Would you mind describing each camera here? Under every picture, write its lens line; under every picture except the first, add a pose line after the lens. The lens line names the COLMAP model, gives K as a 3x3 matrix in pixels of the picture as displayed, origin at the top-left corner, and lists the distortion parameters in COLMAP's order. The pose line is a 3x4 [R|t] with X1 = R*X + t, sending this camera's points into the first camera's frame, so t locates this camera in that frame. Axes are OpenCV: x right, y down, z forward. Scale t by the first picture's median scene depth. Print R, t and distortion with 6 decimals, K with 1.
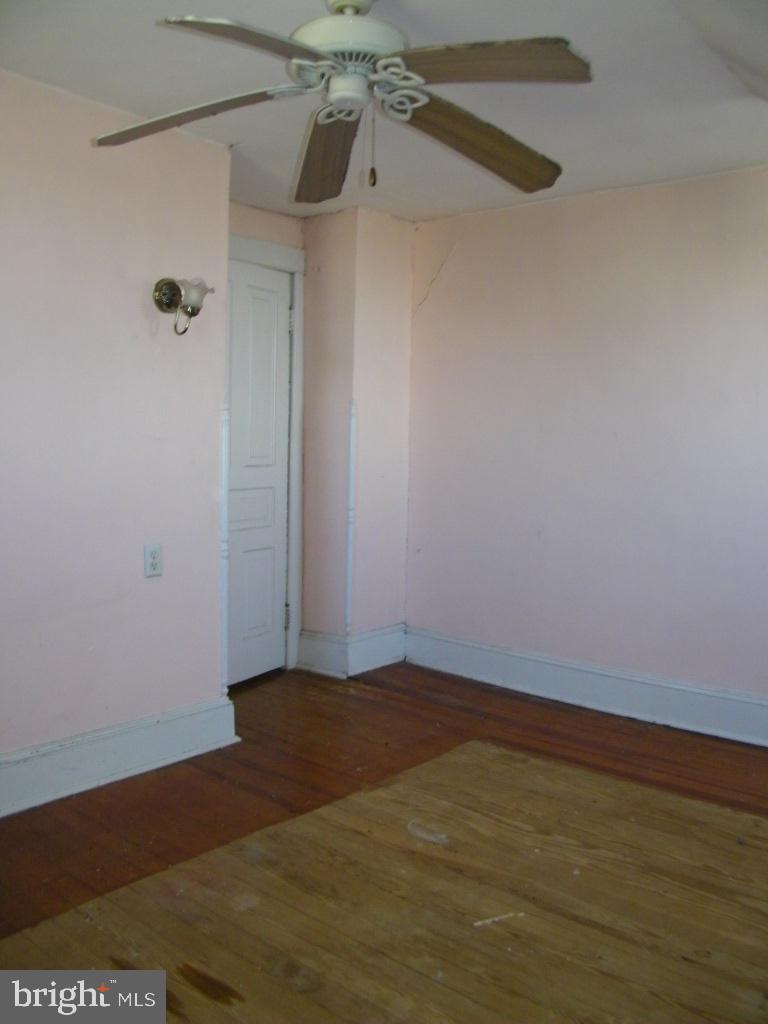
lens RADIAL K [[866.2, 0, 398.0], [0, 866.2, 510.6], [0, 0, 1]] dist [-0.187528, 0.159334]
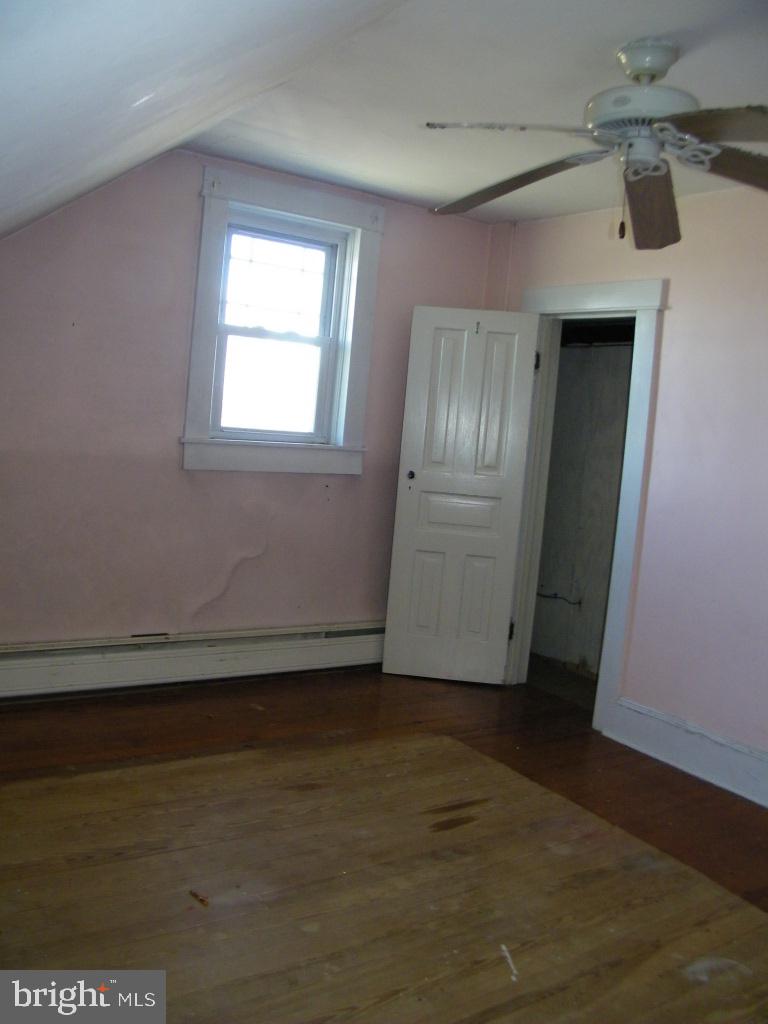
lens RADIAL K [[866.2, 0, 398.0], [0, 866.2, 510.6], [0, 0, 1]] dist [-0.187528, 0.159334]
pose [[-0.292764, 0.047521, -0.955003, 1.058327], [-0.166169, 0.981038, 0.099757, -0.097997], [0.941635, 0.187897, -0.279317, 1.057410]]
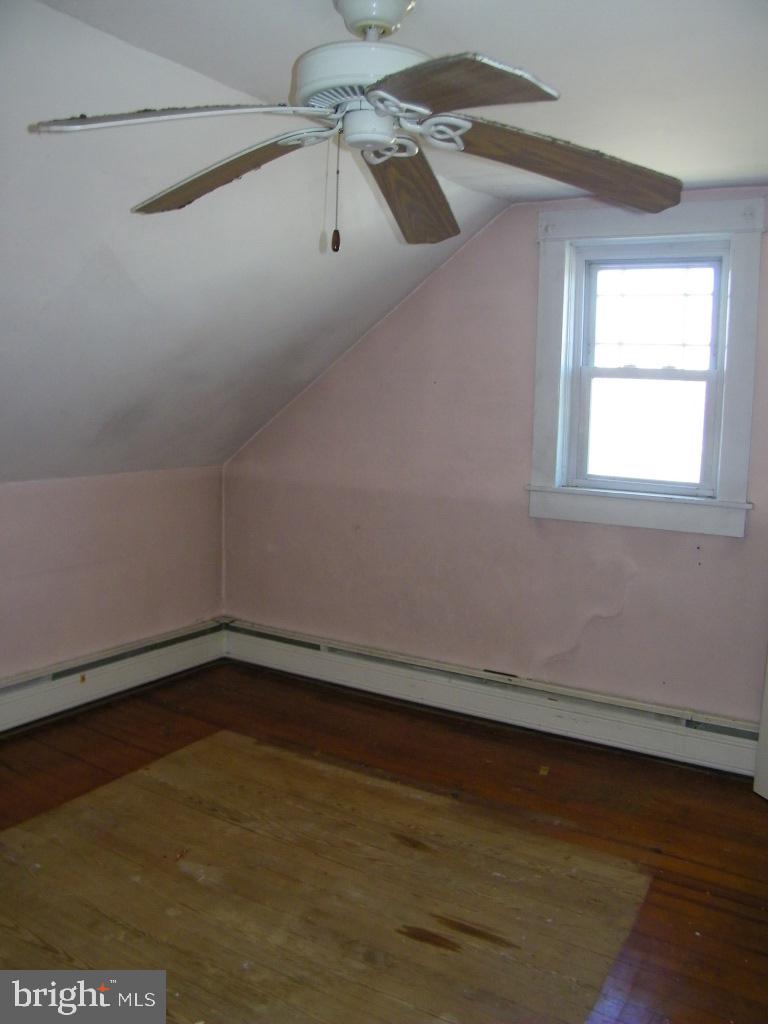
lens RADIAL K [[866.2, 0, 398.0], [0, 866.2, 510.6], [0, 0, 1]] dist [-0.187528, 0.159334]
pose [[-0.989007, -0.034521, -0.143782, 0.024476], [-0.064425, 0.975820, 0.208866, -0.299515], [0.133095, 0.215833, -0.967317, 1.819522]]
